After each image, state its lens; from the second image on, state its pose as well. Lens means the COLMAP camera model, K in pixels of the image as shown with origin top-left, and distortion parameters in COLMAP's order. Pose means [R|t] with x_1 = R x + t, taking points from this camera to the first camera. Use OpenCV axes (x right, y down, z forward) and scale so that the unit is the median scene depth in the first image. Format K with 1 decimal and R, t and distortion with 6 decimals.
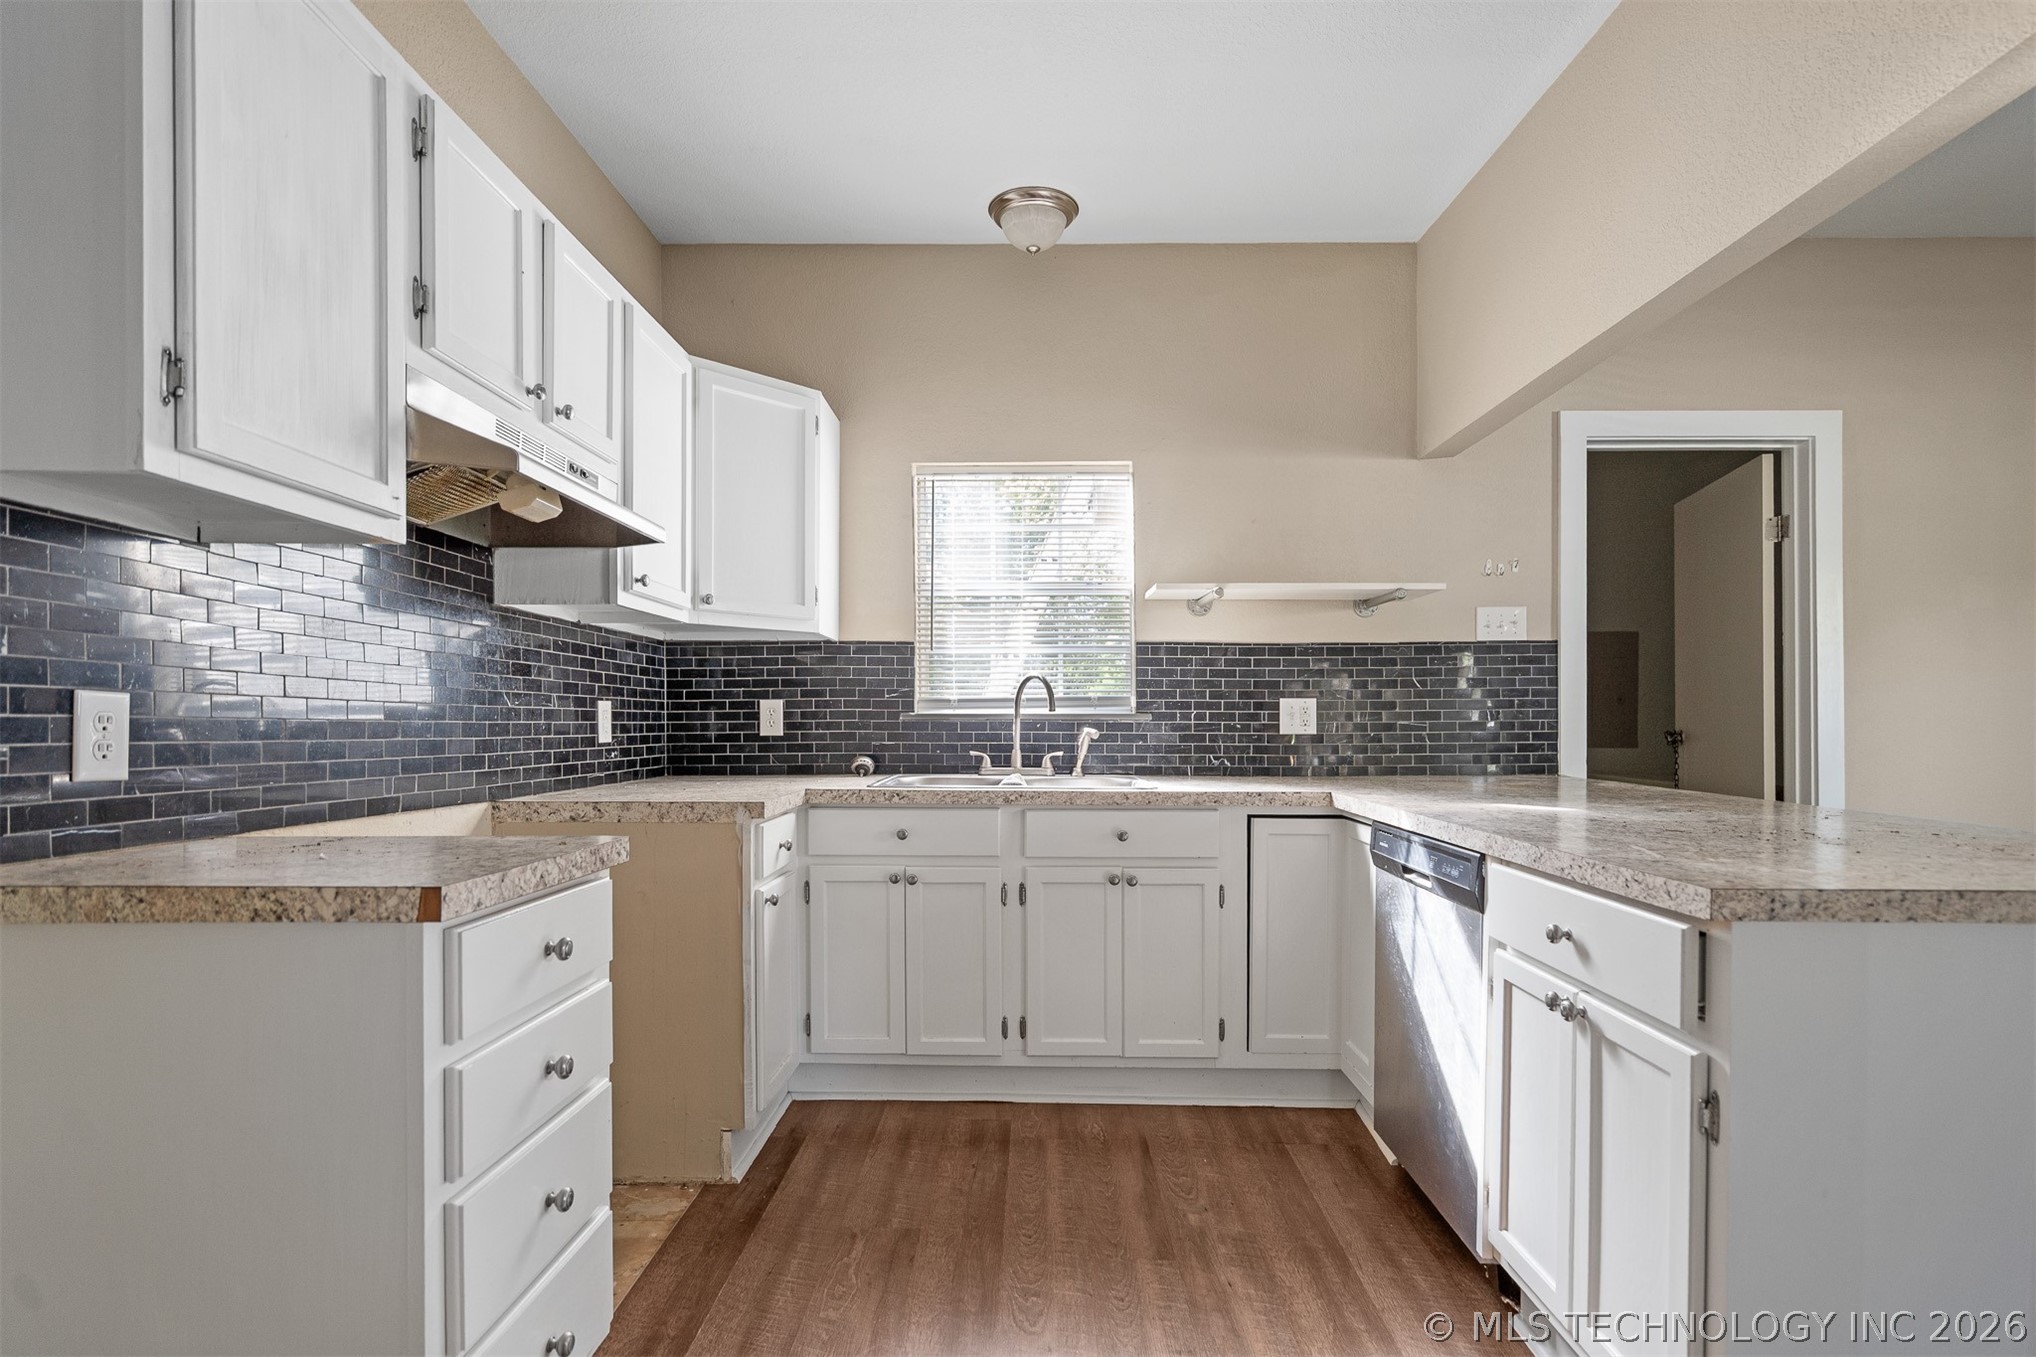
lens RADIAL K [[952.0, 0, 1030.4], [0, 952.0, 737.0], [0, 0, 1]] dist [-0.004054, 0.004575]
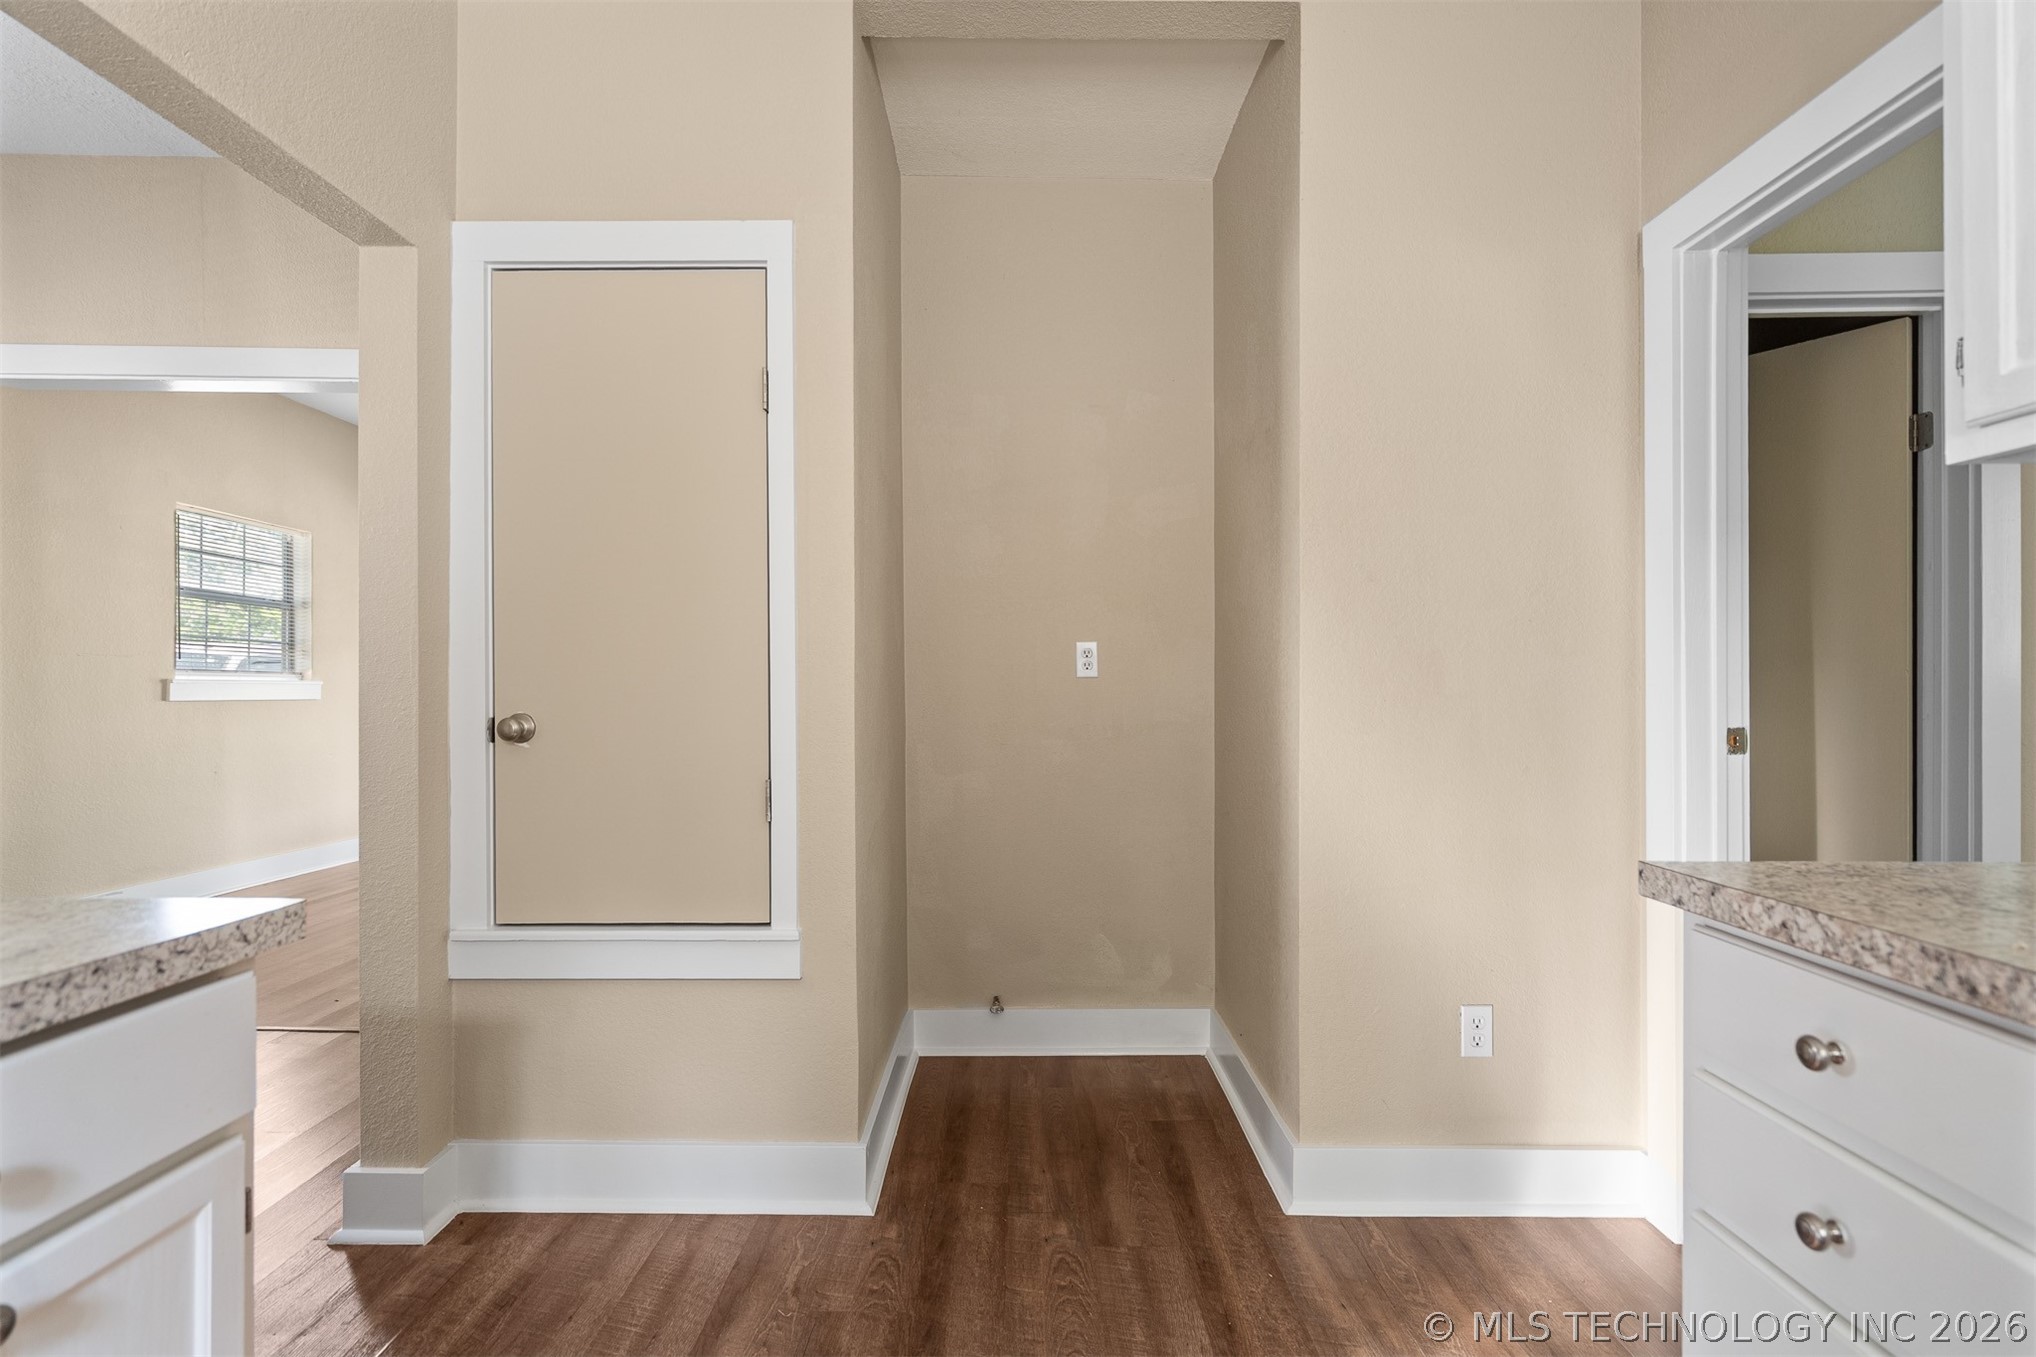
lens RADIAL K [[952.0, 0, 1005.1], [0, 952.0, 697.2], [0, 0, 1]] dist [-0.004054, 0.004575]
pose [[-0.999957, 0.006079, -0.006977, 0.027362], [0.005935, 0.999772, 0.020506, -0.018372], [0.007100, 0.020463, -0.999765, 0.779993]]
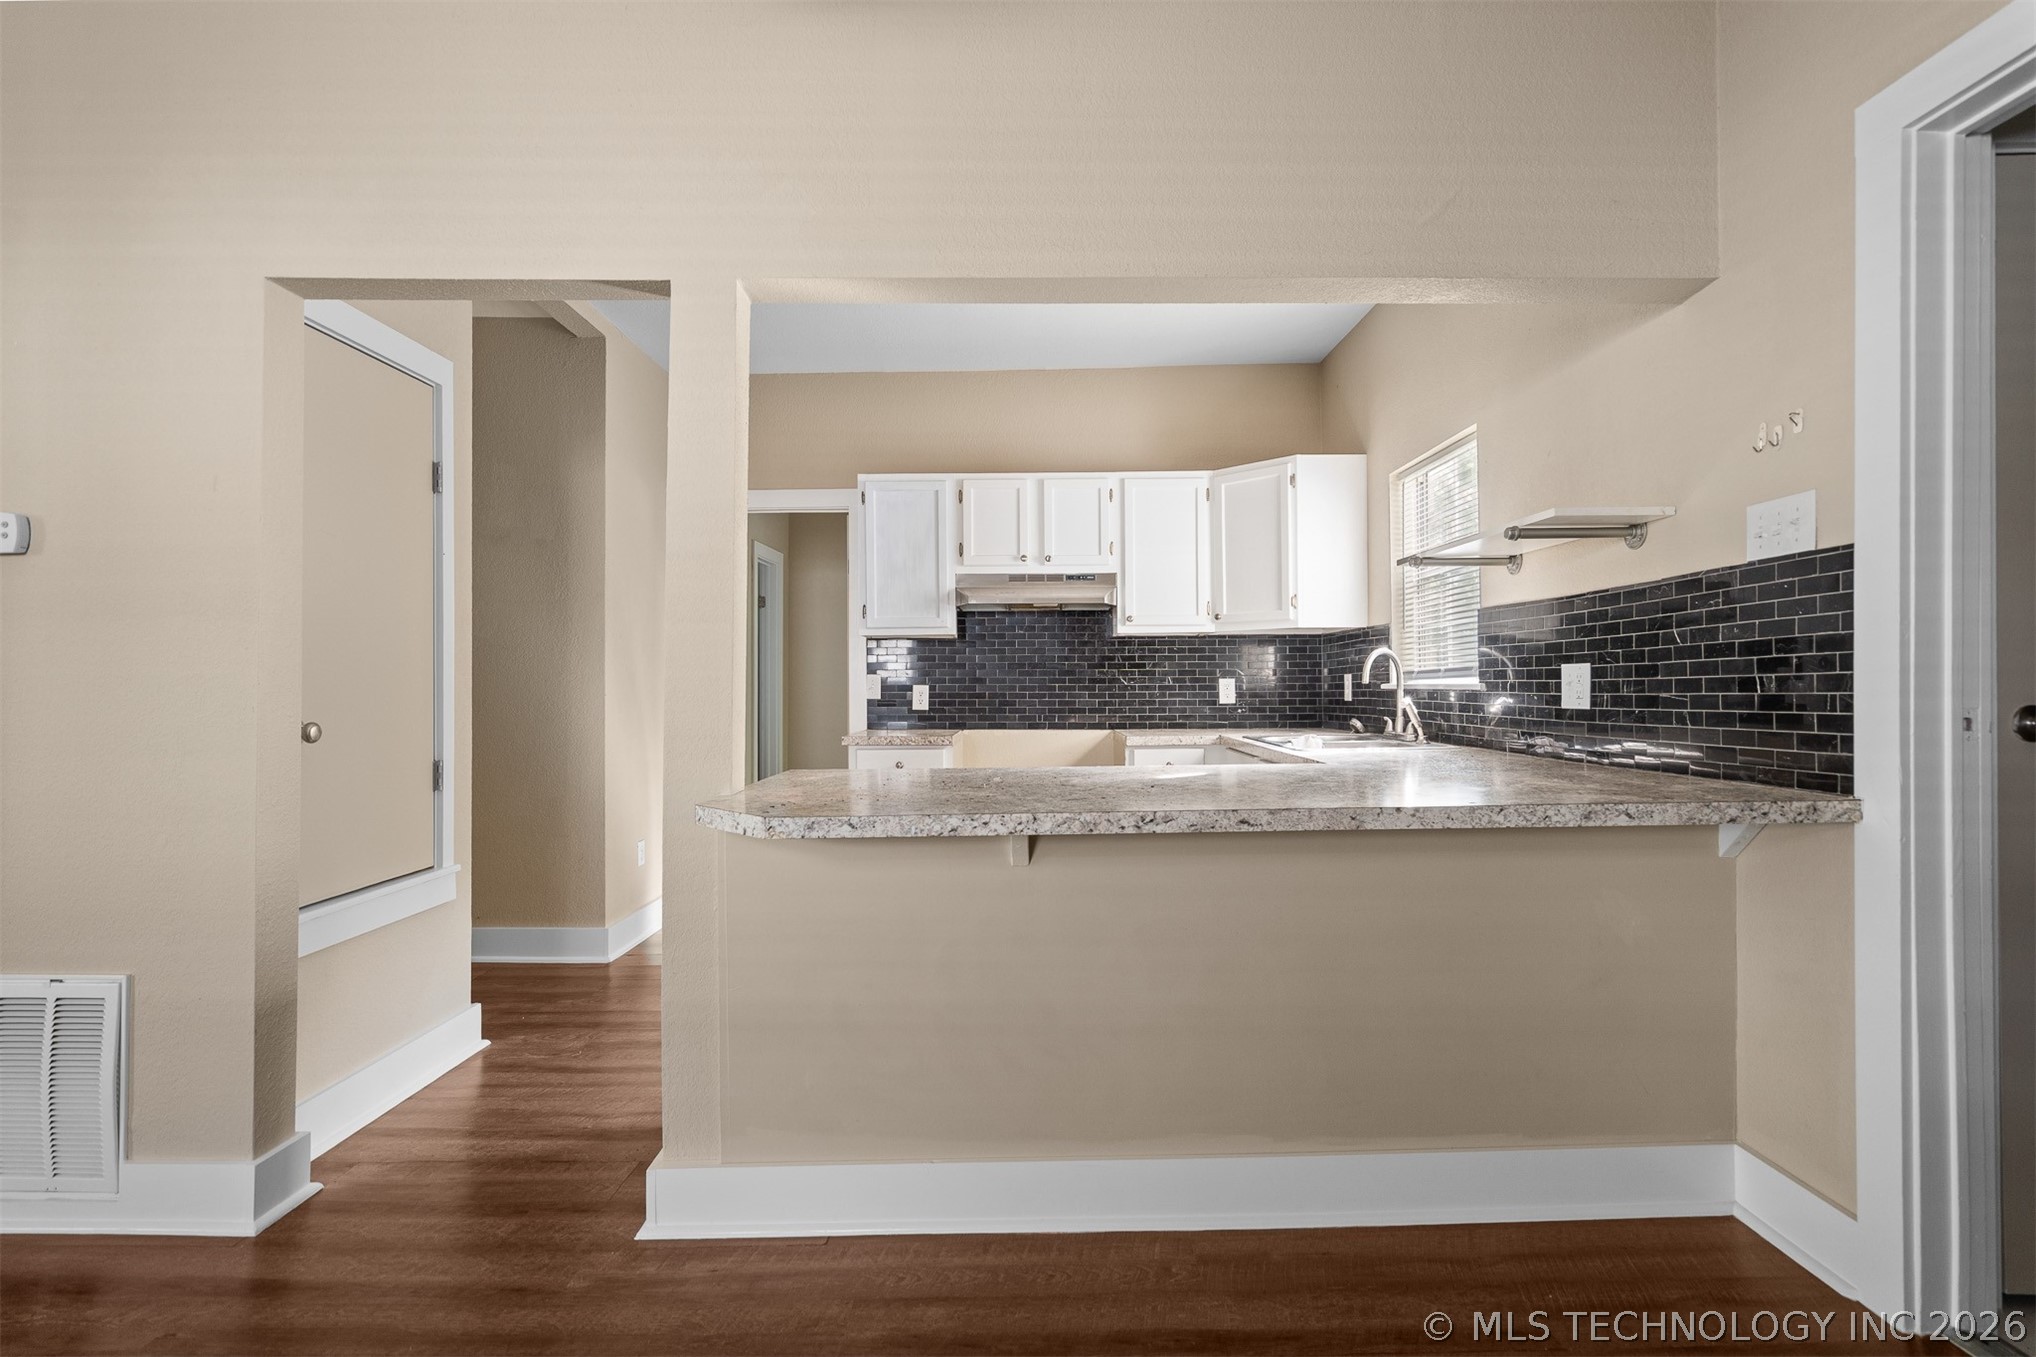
lens RADIAL K [[952.0, 0, 1010.4], [0, 952.0, 684.8], [0, 0, 1]] dist [-0.004054, 0.004575]
pose [[0.004589, -0.001669, -0.999988, 1.303355], [-0.006868, 0.999975, -0.001701, -0.022391], [0.999966, 0.006875, 0.004578, 0.641599]]
